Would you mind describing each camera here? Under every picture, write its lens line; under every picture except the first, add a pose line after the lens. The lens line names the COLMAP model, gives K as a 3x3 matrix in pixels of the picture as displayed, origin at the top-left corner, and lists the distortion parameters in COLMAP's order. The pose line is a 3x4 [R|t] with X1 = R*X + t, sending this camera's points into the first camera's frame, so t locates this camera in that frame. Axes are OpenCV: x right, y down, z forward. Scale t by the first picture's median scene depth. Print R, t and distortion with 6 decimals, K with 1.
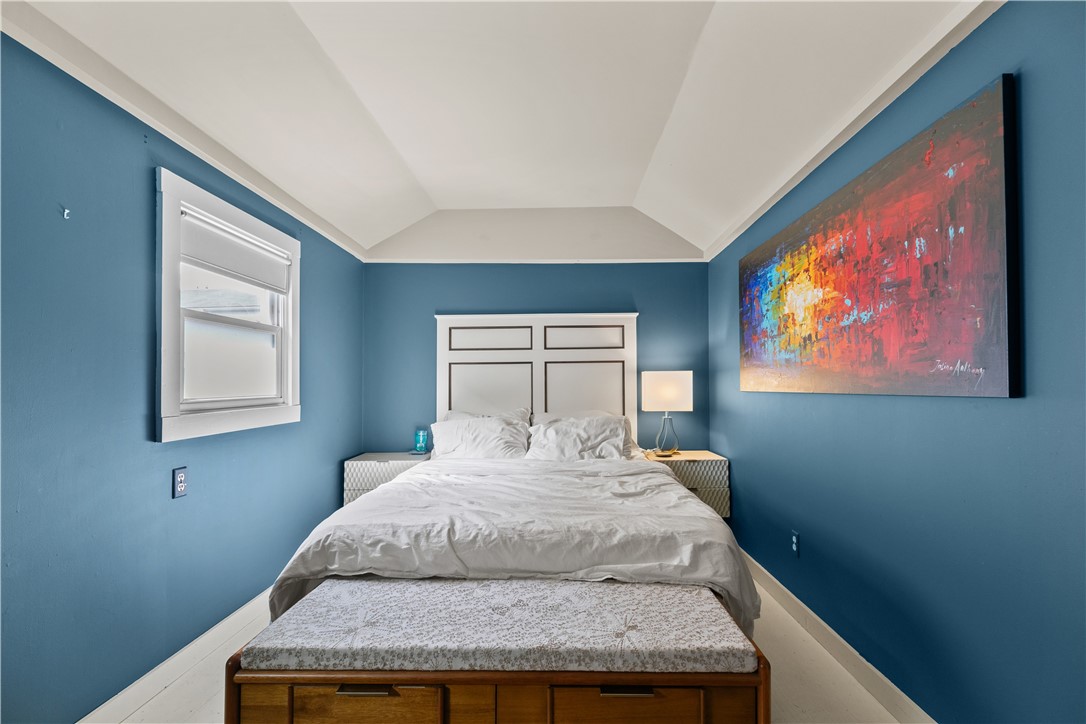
lens RADIAL K [[495.6, 0, 545.8], [0, 495.6, 367.5], [0, 0, 1]] dist [0.009027, 0.000086]
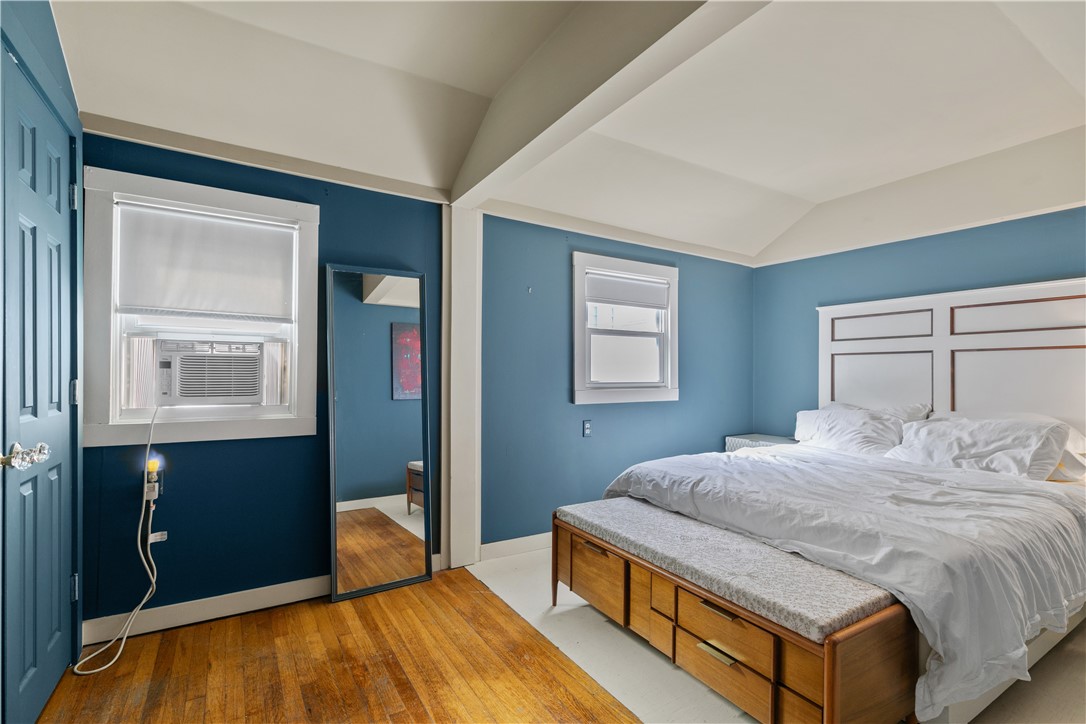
lens RADIAL K [[495.6, 0, 545.8], [0, 495.6, 367.5], [0, 0, 1]] dist [0.009027, 0.000086]
pose [[0.534696, 0.001959, -0.845042, 0.719633], [0.015902, 0.999797, 0.012380, -0.007526], [0.844895, -0.020057, 0.534556, -0.049330]]
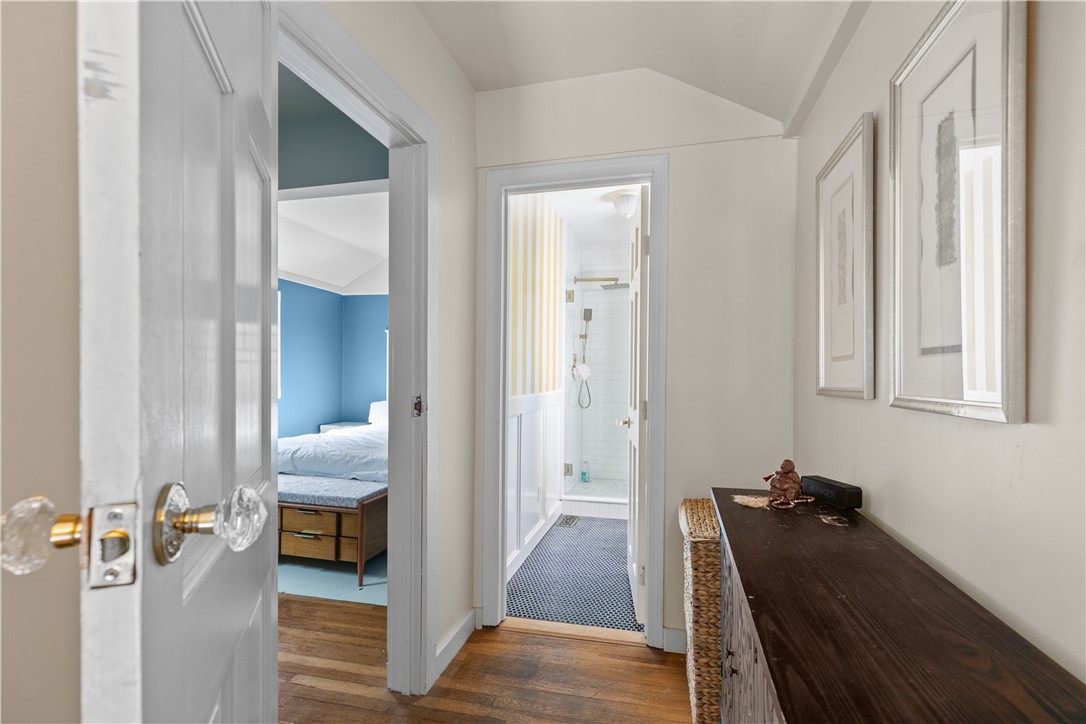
lens RADIAL K [[495.6, 0, 545.8], [0, 495.6, 367.5], [0, 0, 1]] dist [0.009027, 0.000086]
pose [[0.969272, 0.004926, -0.245944, 1.288404], [-0.000094, 0.999807, 0.019653, -0.054738], [0.245993, -0.019026, 0.969085, -0.697049]]
